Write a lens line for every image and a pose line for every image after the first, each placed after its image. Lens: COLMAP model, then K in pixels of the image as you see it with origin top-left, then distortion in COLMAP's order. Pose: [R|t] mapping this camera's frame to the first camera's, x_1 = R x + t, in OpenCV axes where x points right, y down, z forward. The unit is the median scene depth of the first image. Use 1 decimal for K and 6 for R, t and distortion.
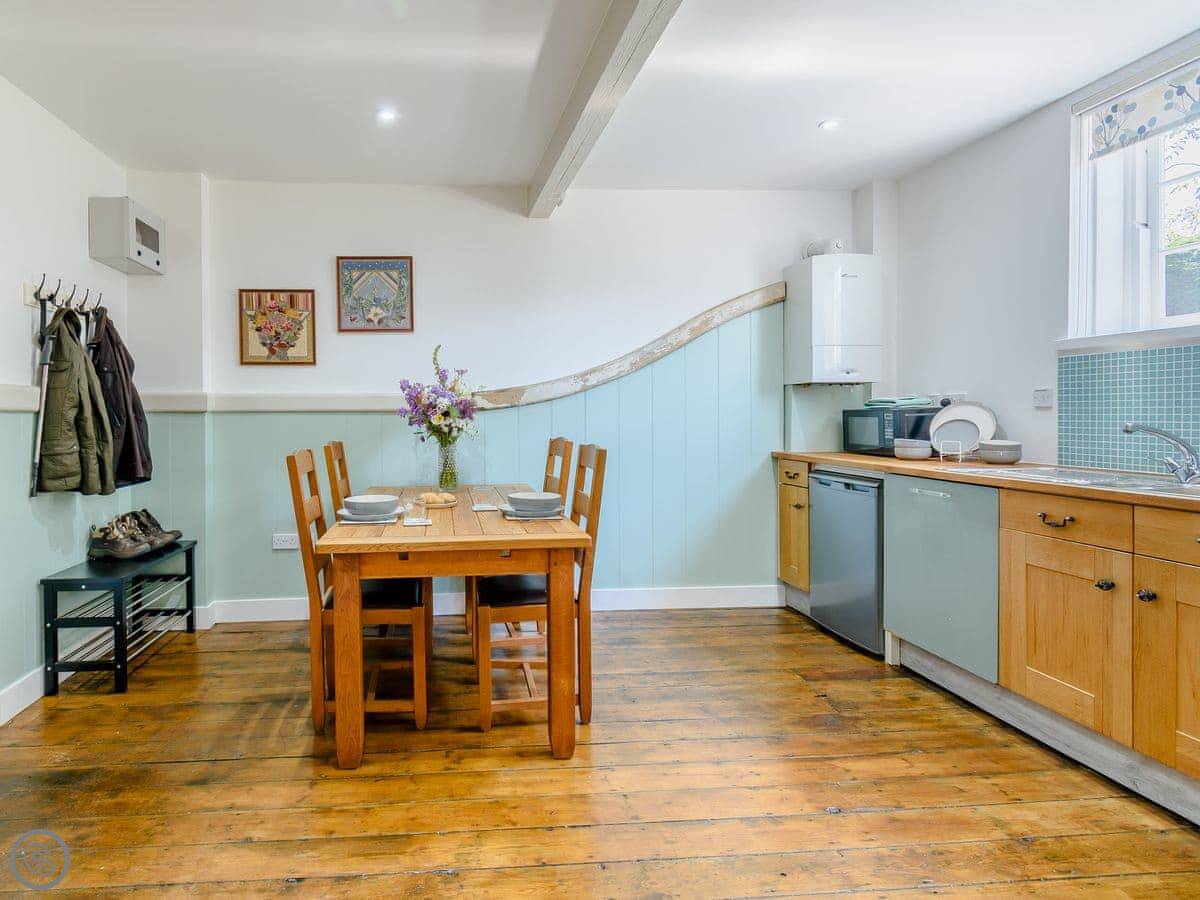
lens RADIAL K [[689.3, 0, 506.8], [0, 689.3, 425.9], [0, 0, 1]] dist [0.000234, -0.000398]
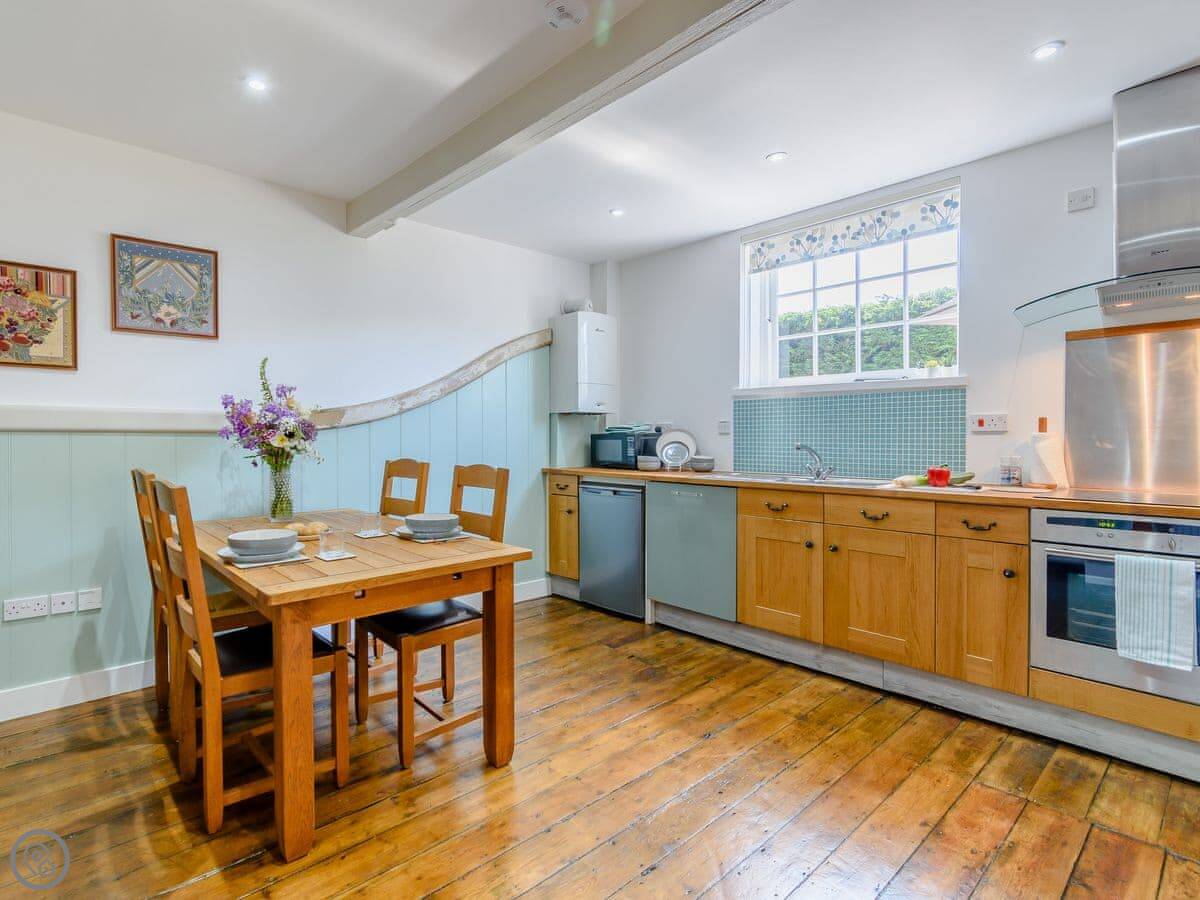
lens RADIAL K [[609.2, 0, 598.8], [0, 609.2, 443.1], [0, 0, 1]] dist [0.001167, 0.000443]
pose [[0.790945, -0.001242, 0.611886, -0.237144], [0.006229, 0.999962, -0.006022, 0.000478], [-0.611856, 0.008575, 0.790923, 0.114058]]
